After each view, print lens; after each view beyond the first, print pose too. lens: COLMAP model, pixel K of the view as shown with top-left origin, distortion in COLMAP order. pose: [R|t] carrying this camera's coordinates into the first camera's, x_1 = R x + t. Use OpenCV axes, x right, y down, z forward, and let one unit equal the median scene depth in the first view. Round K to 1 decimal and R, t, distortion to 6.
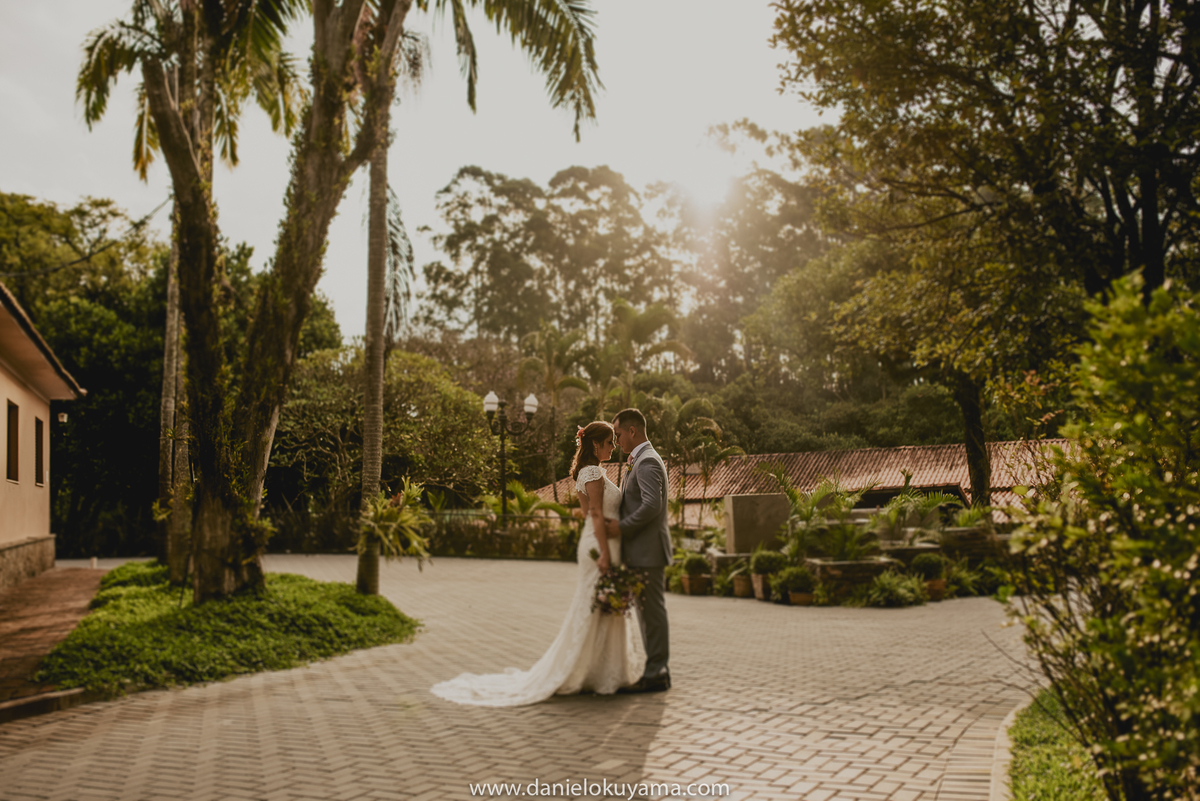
lens RADIAL K [[1189.8, 0, 600.0], [0, 1189.8, 400.5], [0, 0, 1]] dist [-0.074278, 0.125049]
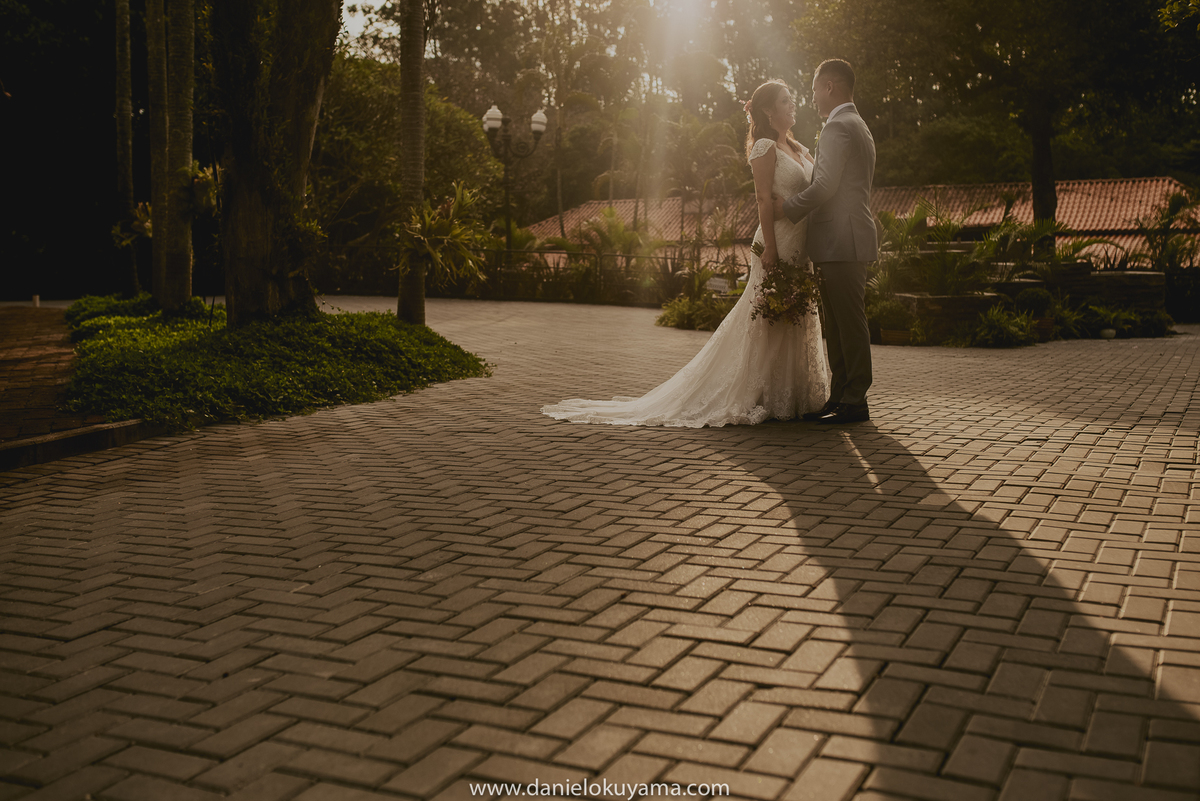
lens RADIAL K [[1253.4, 0, 600.0], [0, 1253.4, 400.5], [0, 0, 1]] dist [-0.085271, 0.154411]
pose [[0.997726, 0.001682, 0.067384, -0.124753], [-0.014522, 0.981574, 0.190532, 0.047634], [-0.065822, -0.191077, 0.979366, 0.123397]]
